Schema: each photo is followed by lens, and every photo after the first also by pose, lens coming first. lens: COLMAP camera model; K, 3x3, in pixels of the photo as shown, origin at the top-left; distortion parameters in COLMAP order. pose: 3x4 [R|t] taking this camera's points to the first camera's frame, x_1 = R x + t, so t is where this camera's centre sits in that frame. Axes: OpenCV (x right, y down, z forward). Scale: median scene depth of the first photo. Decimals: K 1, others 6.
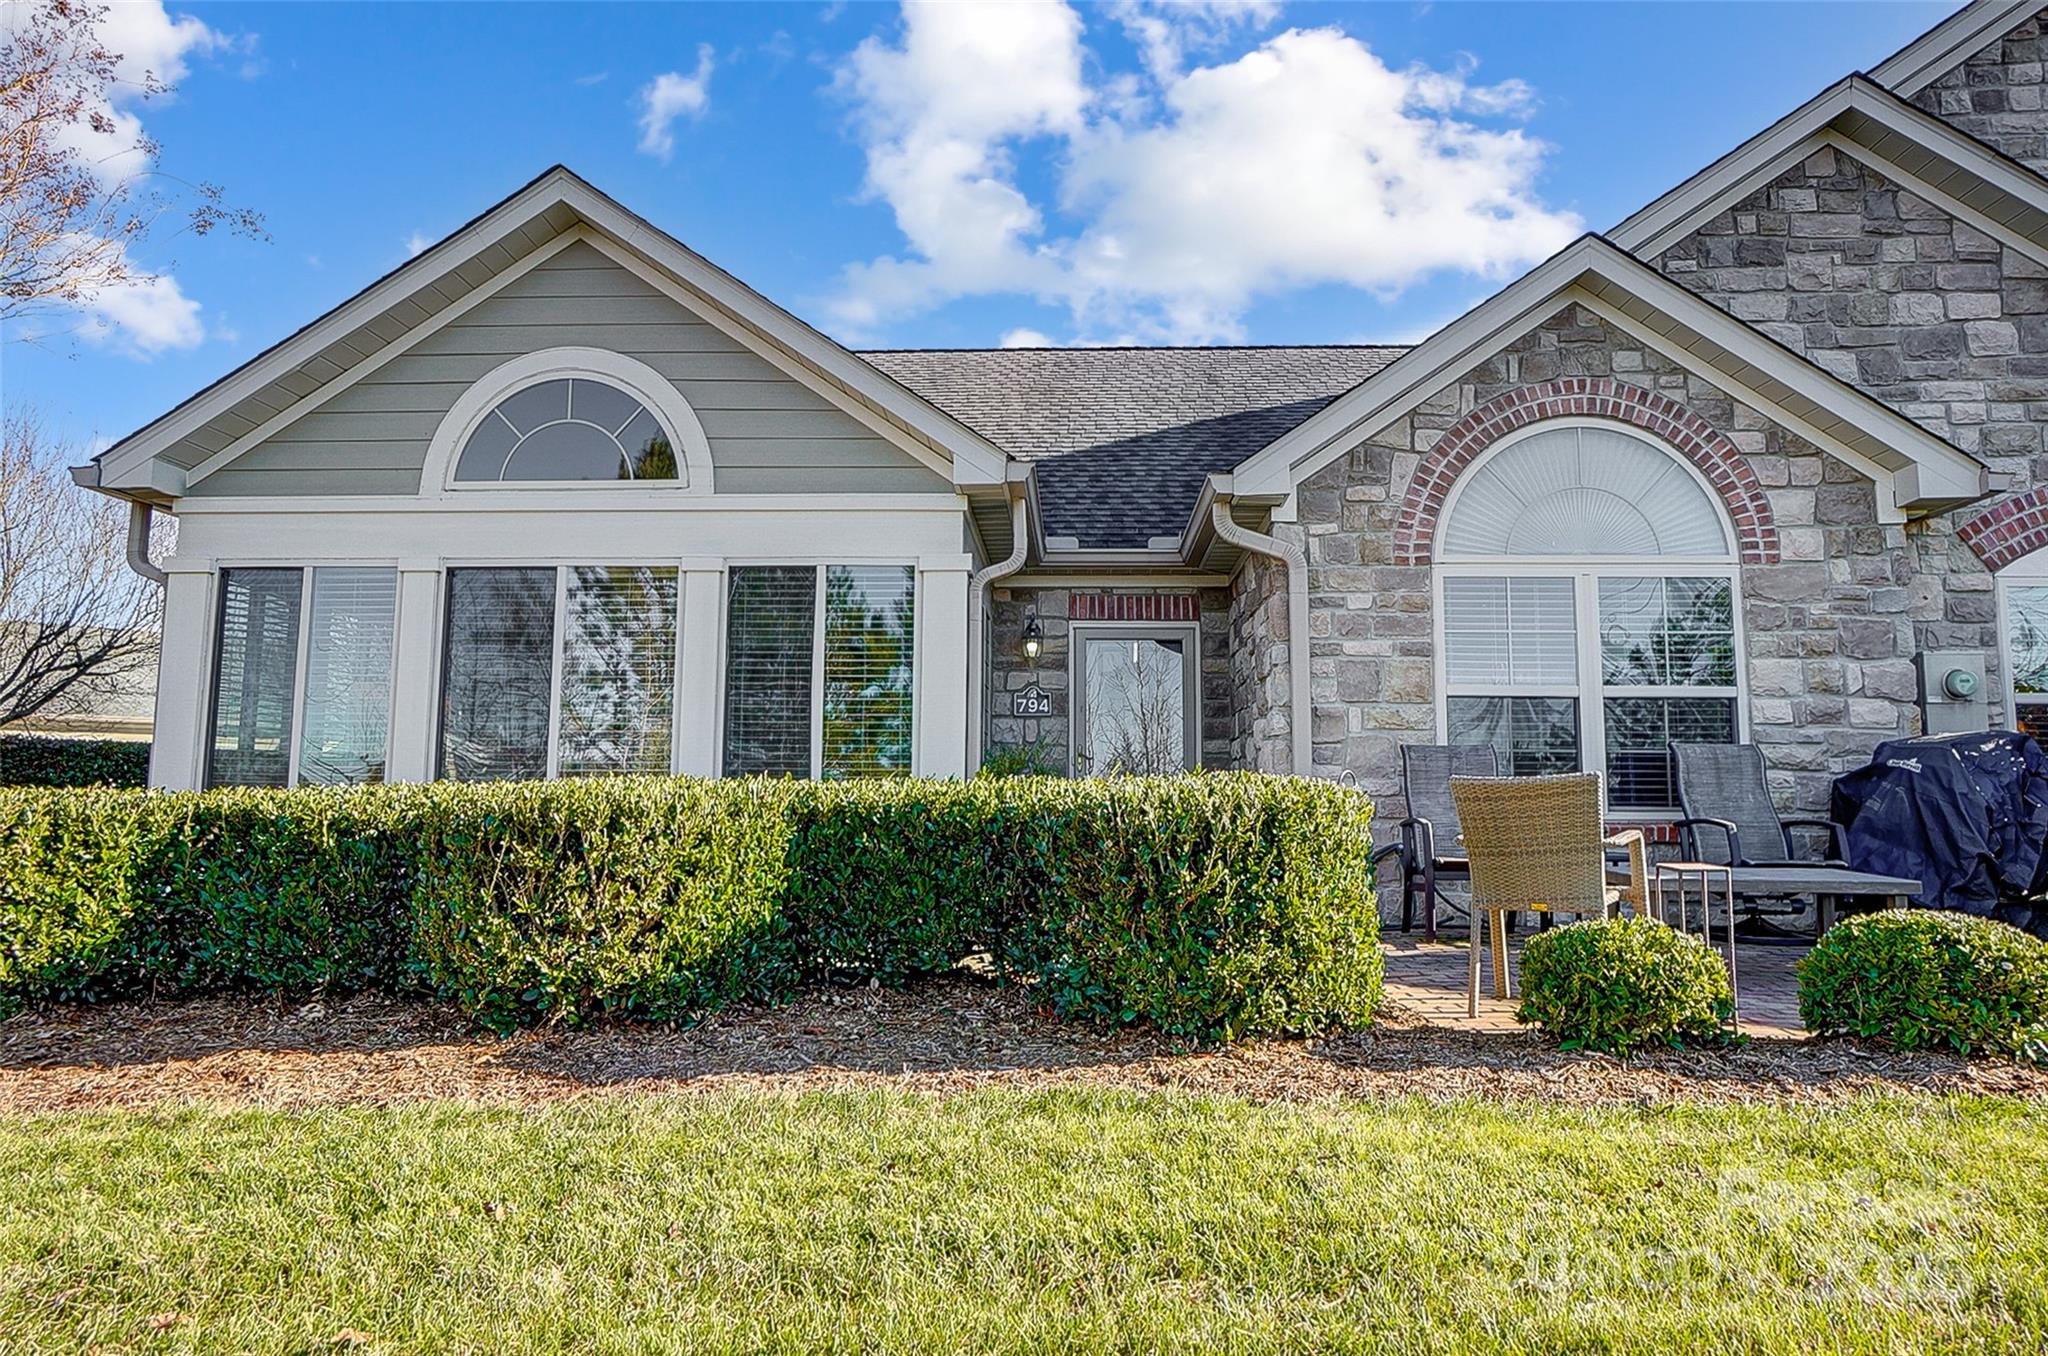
lens RADIAL K [[1255.1, 0, 1024.0], [0, 1255.1, 678.0], [0, 0, 1]] dist [0.003585, 0.000701]
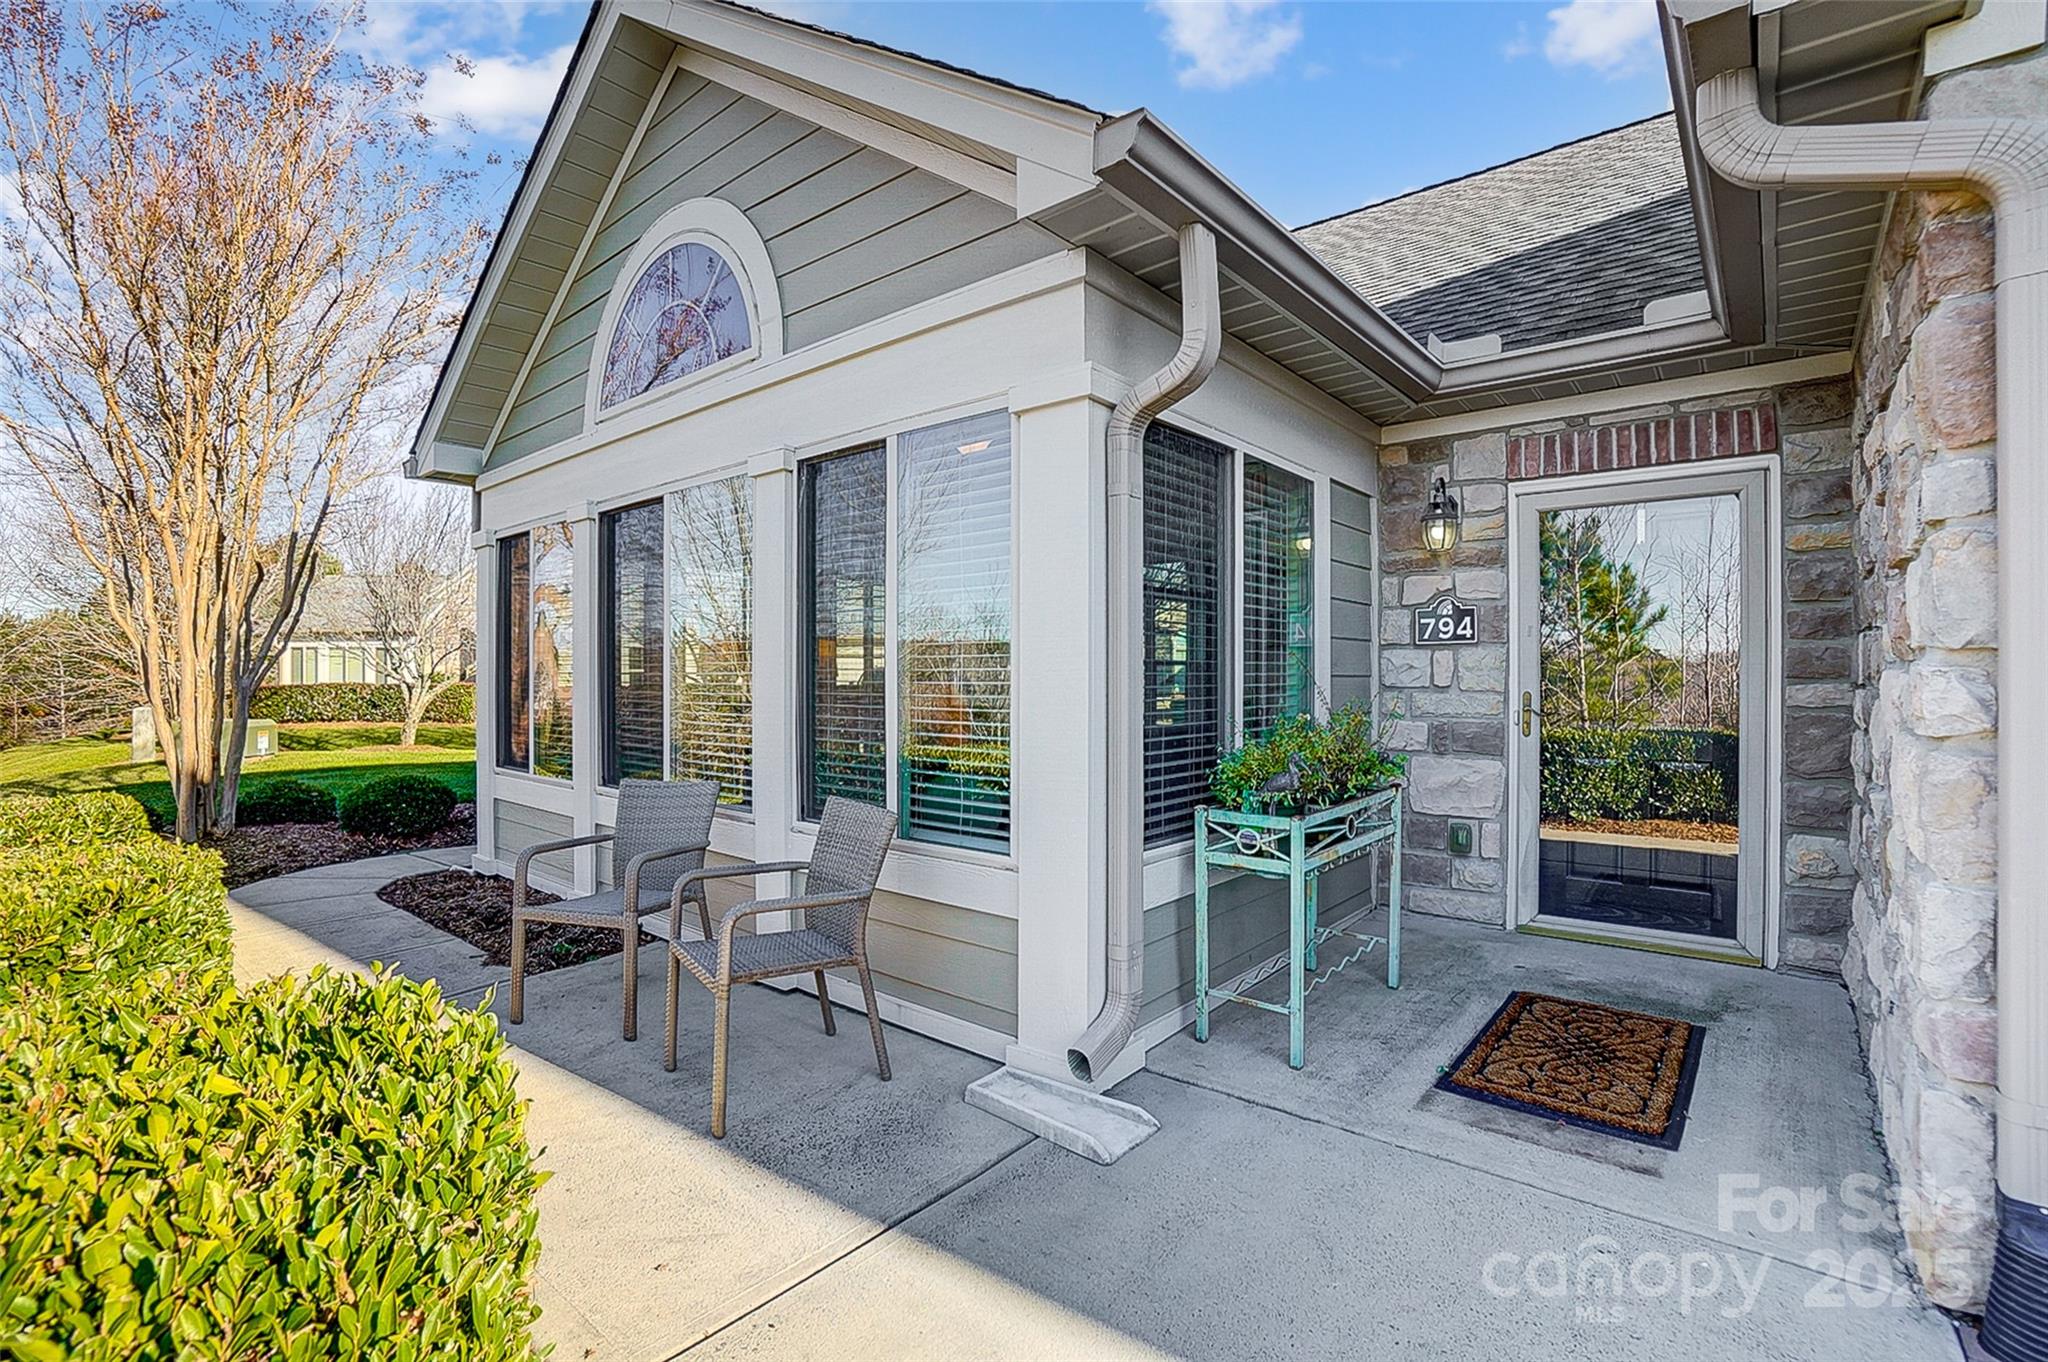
lens RADIAL K [[921.1, 0, 1027.3], [0, 921.1, 675.9], [0, 0, 1]] dist [-0.053234, 0.019782]
pose [[0.794472, -0.006769, -0.607262, 0.117412], [0.067839, 0.994669, 0.077666, -0.003345], [0.603499, -0.102900, 0.790696, 0.513705]]
